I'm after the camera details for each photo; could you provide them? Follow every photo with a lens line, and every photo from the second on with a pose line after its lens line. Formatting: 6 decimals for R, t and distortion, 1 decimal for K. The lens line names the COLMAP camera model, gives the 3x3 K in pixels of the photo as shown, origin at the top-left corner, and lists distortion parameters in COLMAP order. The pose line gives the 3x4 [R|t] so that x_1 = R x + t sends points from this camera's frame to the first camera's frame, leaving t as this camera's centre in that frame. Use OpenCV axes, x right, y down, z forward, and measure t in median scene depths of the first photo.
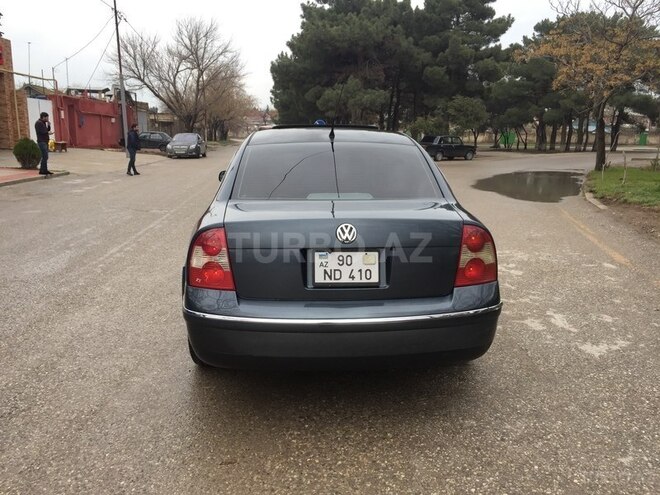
lens RADIAL K [[596.6, 0, 330.0], [0, 596.6, 247.5], [0, 0, 1]] dist [0.111087, -0.159651]
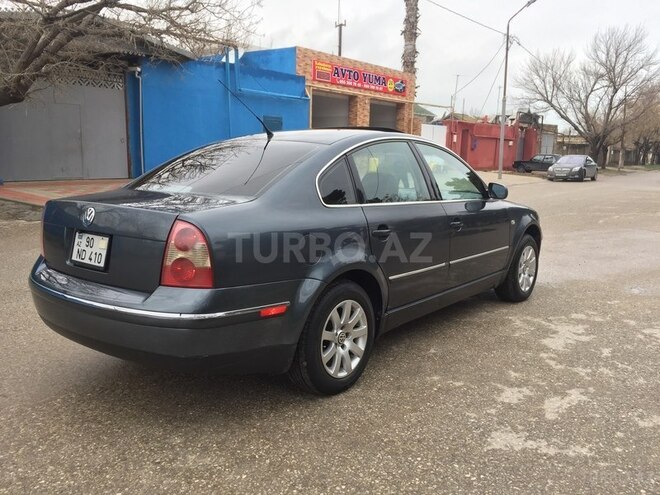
lens RADIAL K [[596.6, 0, 330.0], [0, 596.6, 247.5], [0, 0, 1]] dist [0.111087, -0.159651]
pose [[0.728040, 0.109155, -0.676789, 0.142008], [-0.138336, 0.990325, 0.010911, -0.005327], [0.671432, 0.085681, 0.736096, 0.067473]]
